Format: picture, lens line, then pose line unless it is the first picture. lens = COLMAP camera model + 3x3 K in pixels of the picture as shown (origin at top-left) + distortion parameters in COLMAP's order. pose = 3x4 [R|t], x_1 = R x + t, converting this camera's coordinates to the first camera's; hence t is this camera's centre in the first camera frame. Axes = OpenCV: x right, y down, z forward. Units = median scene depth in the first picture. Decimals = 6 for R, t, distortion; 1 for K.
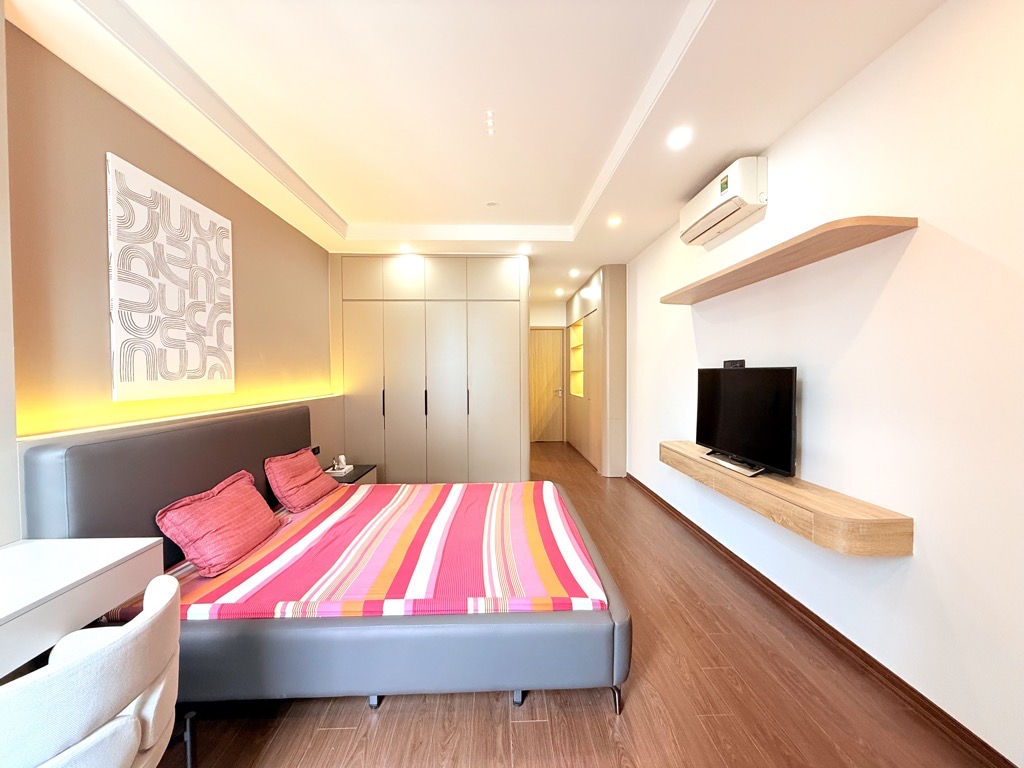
lens RADIAL K [[408.2, 0, 510.5], [0, 408.2, 381.6], [0, 0, 1]] dist [-0.002443, -0.000210]
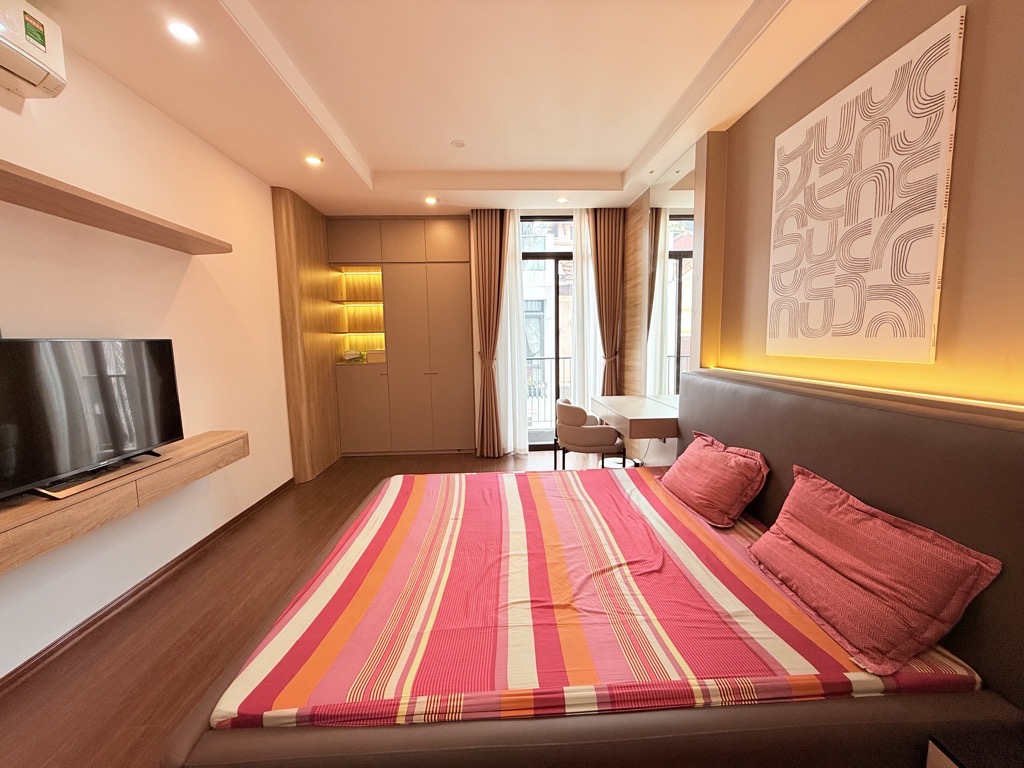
lens RADIAL K [[408.2, 0, 512.2], [0, 408.2, 381.9], [0, 0, 1]] dist [-0.002443, -0.000210]
pose [[-0.999558, 0.025898, -0.014620, -0.166314], [0.023889, 0.991999, 0.123965, -0.031953], [0.017714, 0.123561, -0.992179, 1.792522]]
